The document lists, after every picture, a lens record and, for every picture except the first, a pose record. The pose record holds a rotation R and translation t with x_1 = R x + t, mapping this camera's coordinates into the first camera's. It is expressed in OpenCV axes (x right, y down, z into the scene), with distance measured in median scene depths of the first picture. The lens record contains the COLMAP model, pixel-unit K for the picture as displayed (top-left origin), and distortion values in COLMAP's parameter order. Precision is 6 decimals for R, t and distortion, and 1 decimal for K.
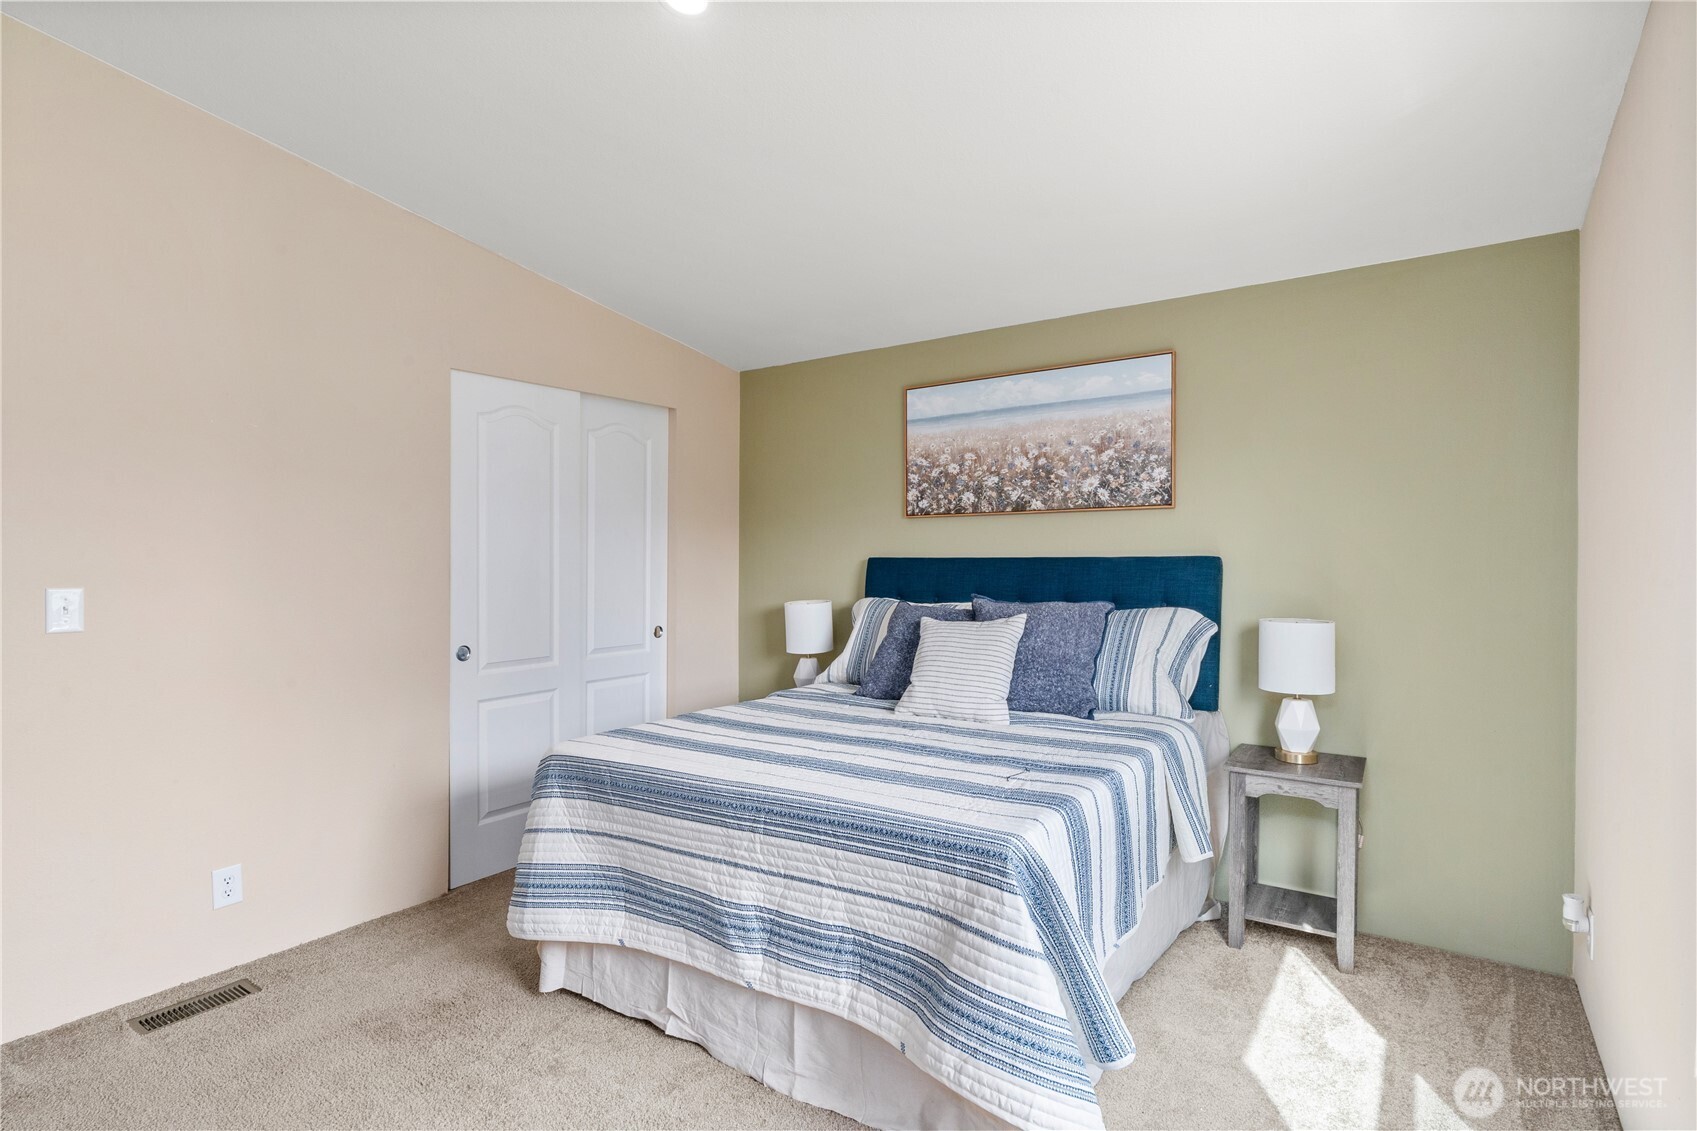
lens RADIAL K [[861.1, 0, 859.4], [0, 861.1, 567.2], [0, 0, 1]] dist [-0.015173, 0.000020]
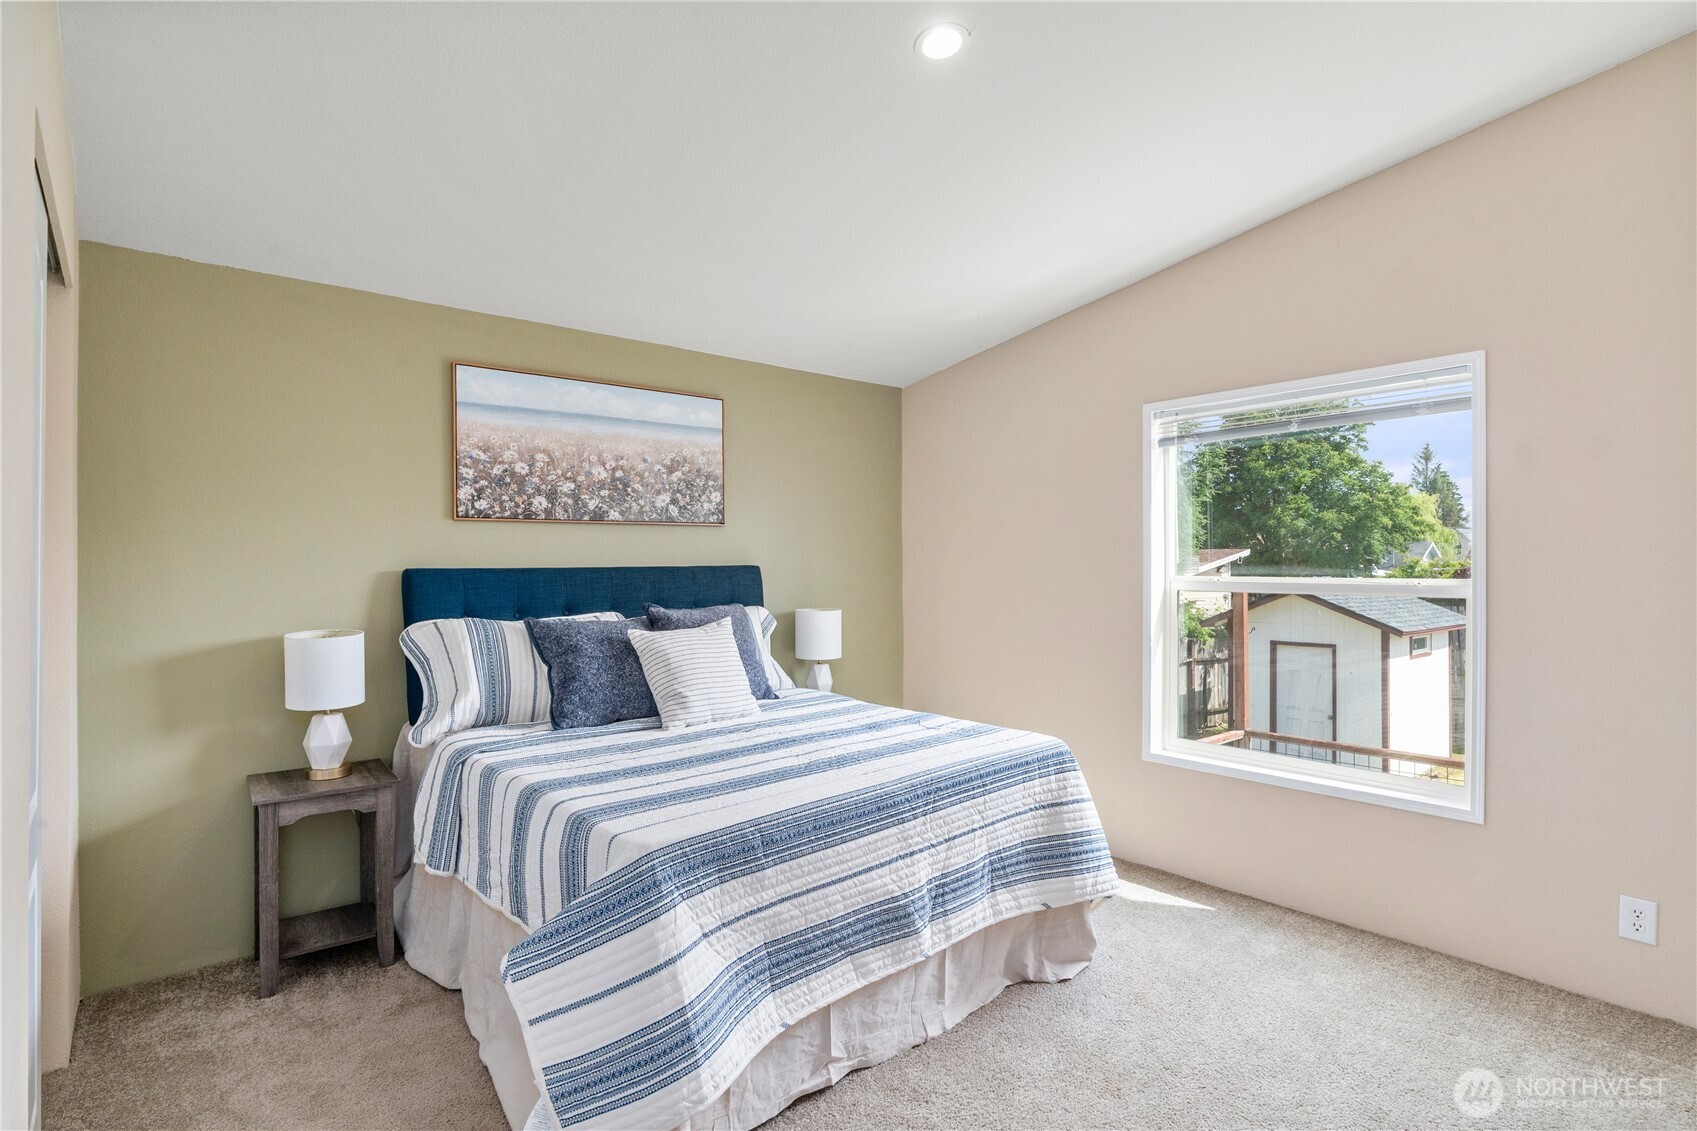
lens RADIAL K [[861.1, 0, 858.3], [0, 861.1, 560.3], [0, 0, 1]] dist [-0.015173, 0.000020]
pose [[0.231231, 0.003882, 0.972891, -0.786441], [0.015488, 0.999851, -0.007671, -0.007861], [-0.972776, 0.016842, 0.231136, 0.530107]]
